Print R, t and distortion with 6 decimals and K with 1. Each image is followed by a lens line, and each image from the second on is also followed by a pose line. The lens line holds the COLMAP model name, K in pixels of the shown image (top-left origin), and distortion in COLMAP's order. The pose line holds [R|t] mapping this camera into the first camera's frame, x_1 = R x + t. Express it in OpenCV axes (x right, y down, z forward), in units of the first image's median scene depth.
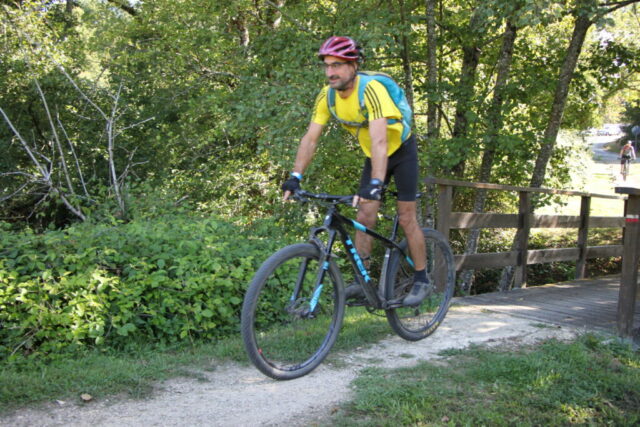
lens RADIAL K [[659.3, 0, 316.2], [0, 659.3, 215.8], [0, 0, 1]] dist [-0.015868, 0.000000]
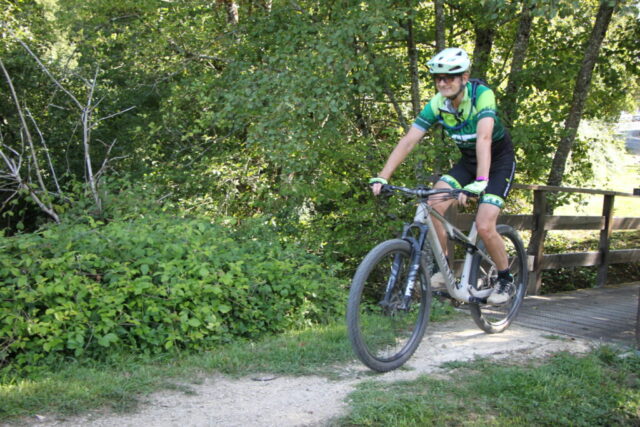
lens RADIAL K [[793.7, 0, 319.5], [0, 793.7, 209.2], [0, 0, 1]] dist [0.050604, 0.000000]
pose [[0.999967, 0.004568, 0.006735, 0.004126], [-0.004636, 0.999939, 0.010035, -0.024407], [-0.006689, -0.010066, 0.999927, -0.127590]]
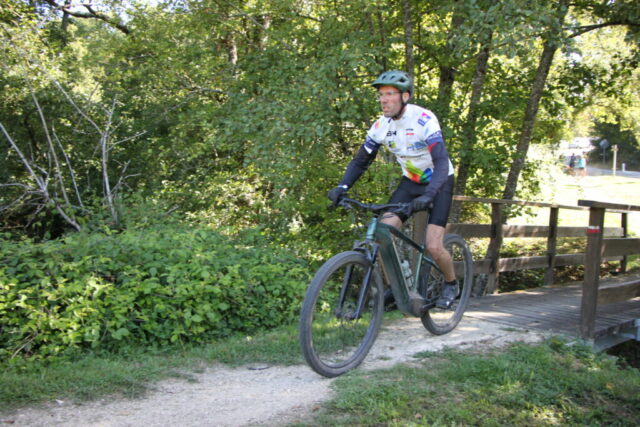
lens RADIAL K [[659.3, 0, 319.5], [0, 659.3, 212.1], [0, 0, 1]] dist [-0.015868, 0.000000]
pose [[0.999651, 0.002769, 0.026265, 0.003710], [-0.002373, 0.999883, -0.015090, -0.007415], [-0.026304, 0.015022, 0.999541, -0.066956]]
